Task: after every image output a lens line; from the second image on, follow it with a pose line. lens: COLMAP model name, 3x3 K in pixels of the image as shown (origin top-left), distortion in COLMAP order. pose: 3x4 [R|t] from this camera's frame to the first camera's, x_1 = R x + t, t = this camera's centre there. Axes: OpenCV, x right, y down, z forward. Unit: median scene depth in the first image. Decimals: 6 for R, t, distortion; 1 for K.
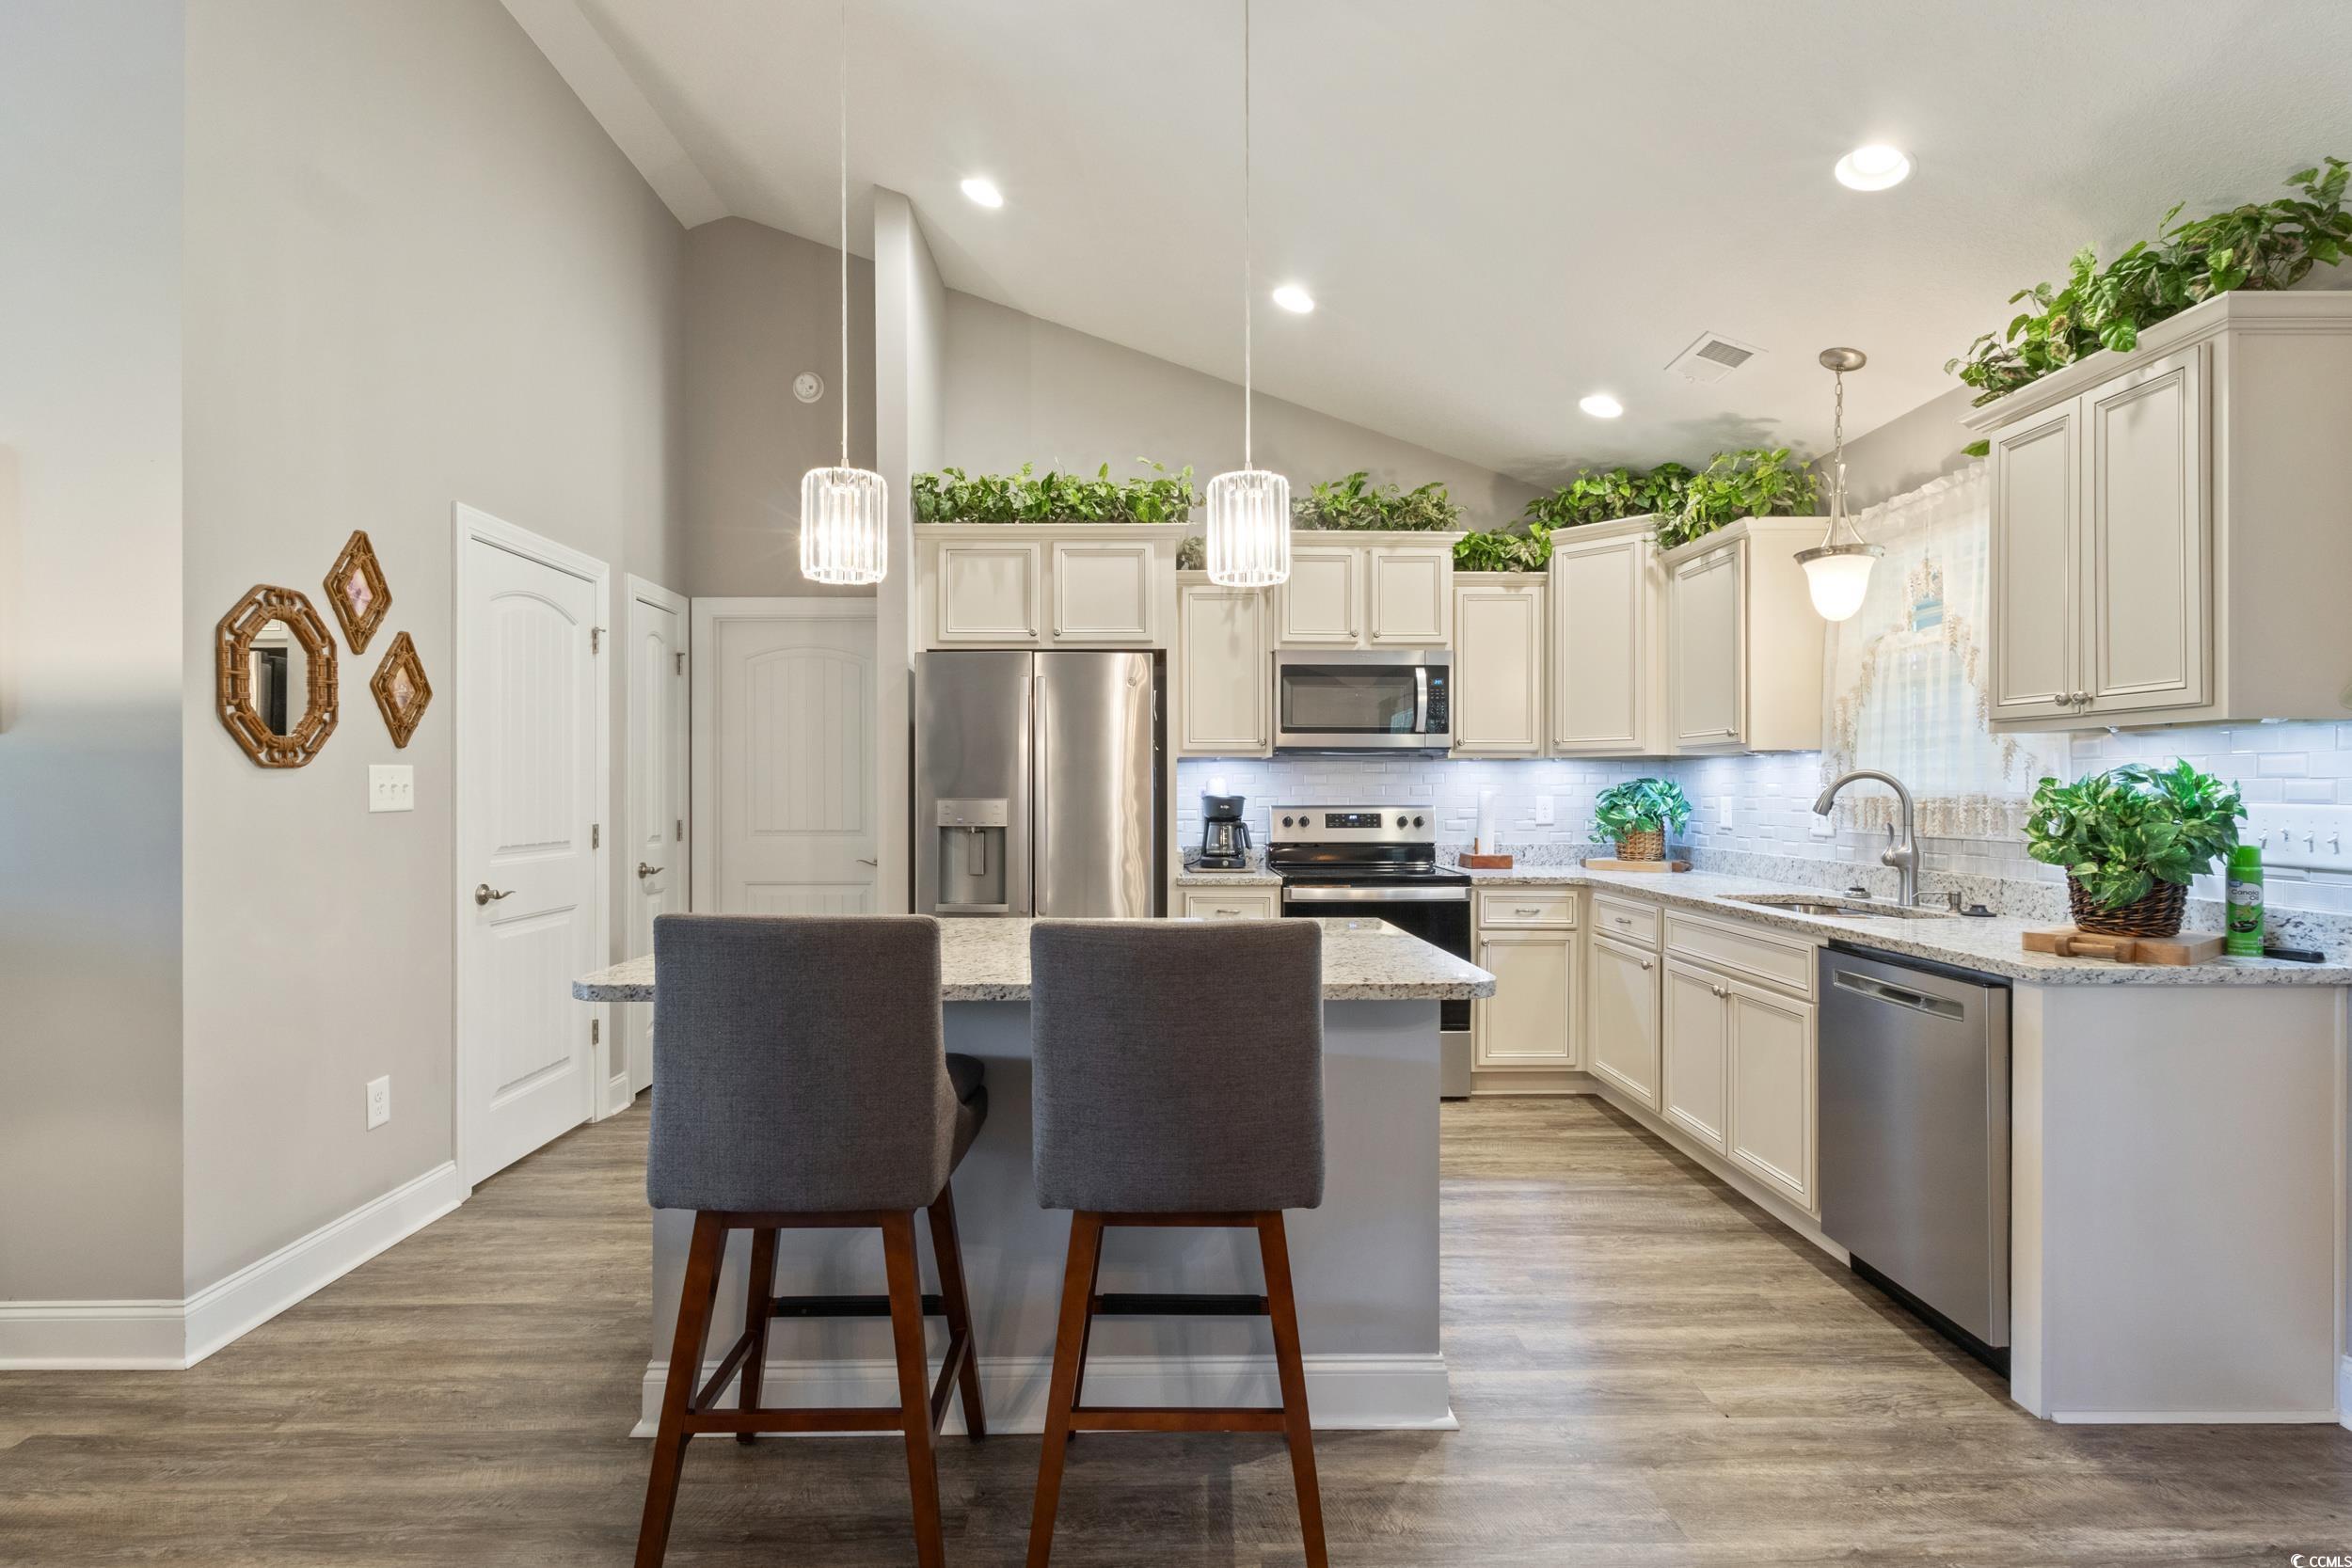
lens RADIAL K [[1103.8, 0, 1148.1], [0, 1103.8, 792.4], [0, 0, 1]] dist [0.006999, -0.001408]
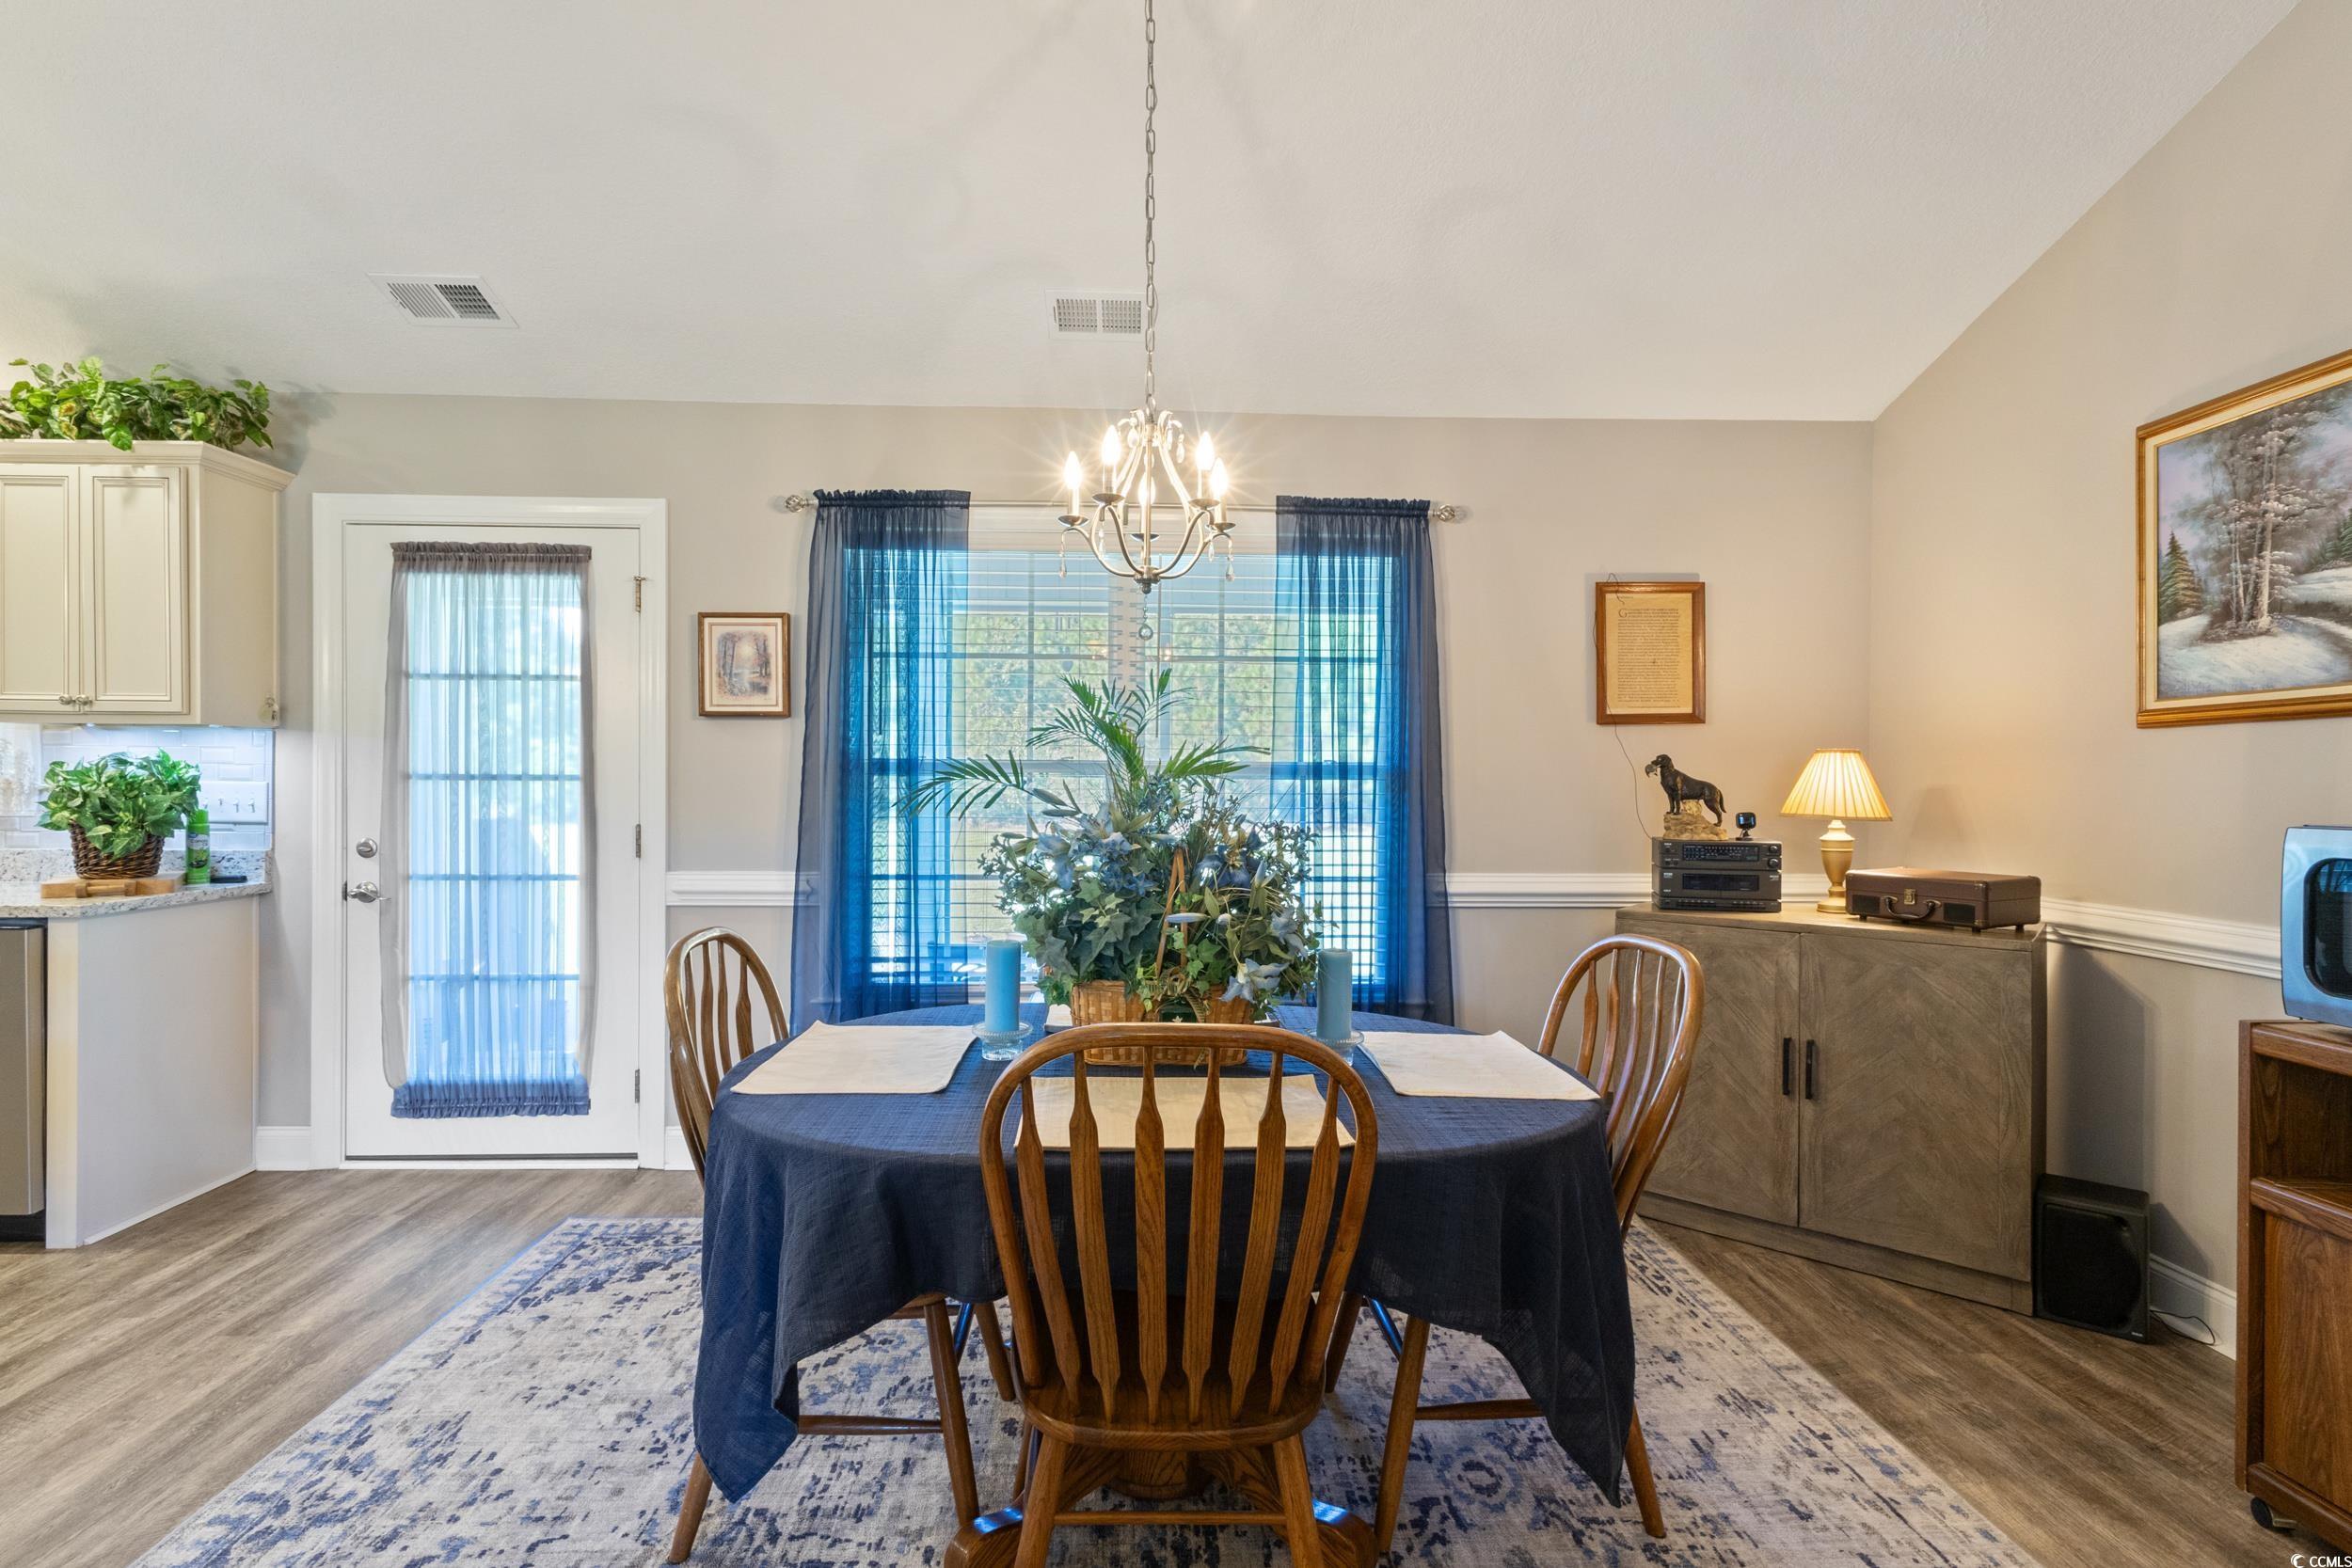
lens RADIAL K [[1103.8, 0, 1189.2], [0, 1103.8, 787.2], [0, 0, 1]] dist [0.006999, -0.001408]
pose [[-0.033174, -0.011344, 0.999385, -0.275275], [-0.002539, 0.999933, 0.011265, -0.000647], [-0.999446, -0.002164, -0.033201, -0.137696]]
